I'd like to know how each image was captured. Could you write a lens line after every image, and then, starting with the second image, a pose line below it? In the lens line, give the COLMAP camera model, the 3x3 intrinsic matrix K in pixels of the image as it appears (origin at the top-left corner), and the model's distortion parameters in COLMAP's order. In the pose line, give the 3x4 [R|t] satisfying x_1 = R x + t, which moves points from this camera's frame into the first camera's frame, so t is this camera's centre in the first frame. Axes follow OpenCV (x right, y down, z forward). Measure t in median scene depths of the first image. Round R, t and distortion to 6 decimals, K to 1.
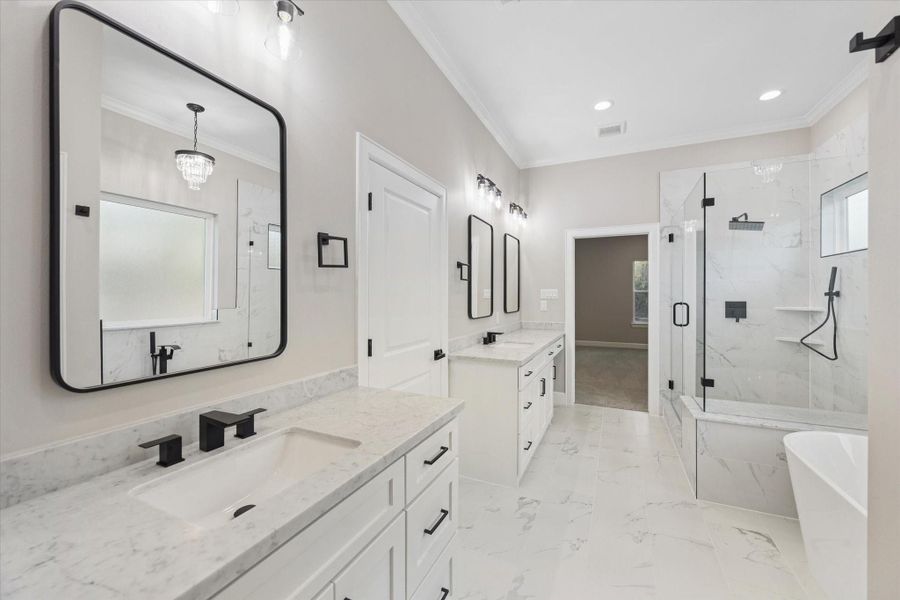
lens RADIAL K [[350.5, 0, 450.0], [0, 350.5, 300.0], [0, 0, 1]] dist [-0.000915, -0.000205]
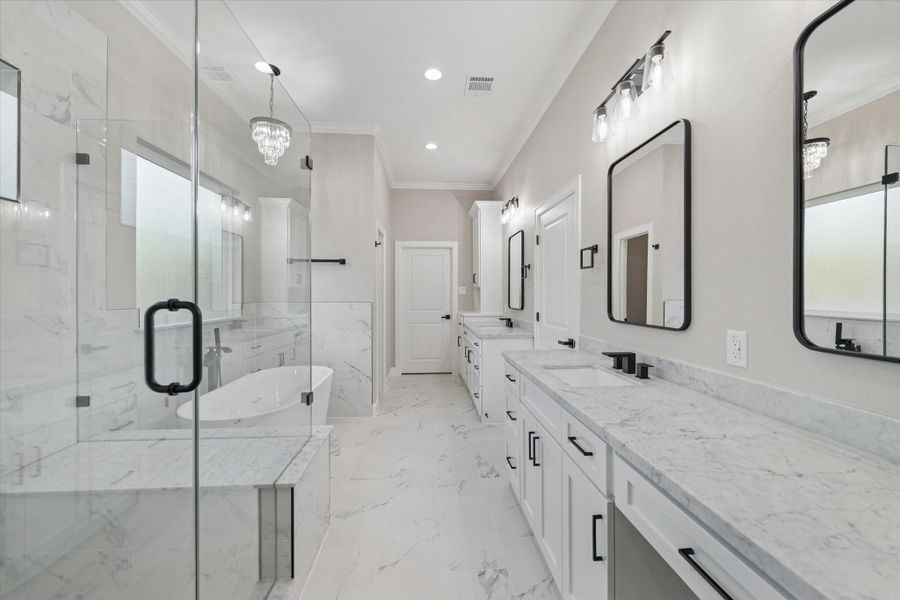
lens RADIAL K [[350.5, 0, 450.0], [0, 350.5, 300.0], [0, 0, 1]] dist [-0.000915, -0.000205]
pose [[-0.871378, 0.012964, -0.490441, 0.647343], [0.002010, 0.999737, 0.022857, 0.000648], [0.490608, 0.018931, -0.871175, 1.406567]]
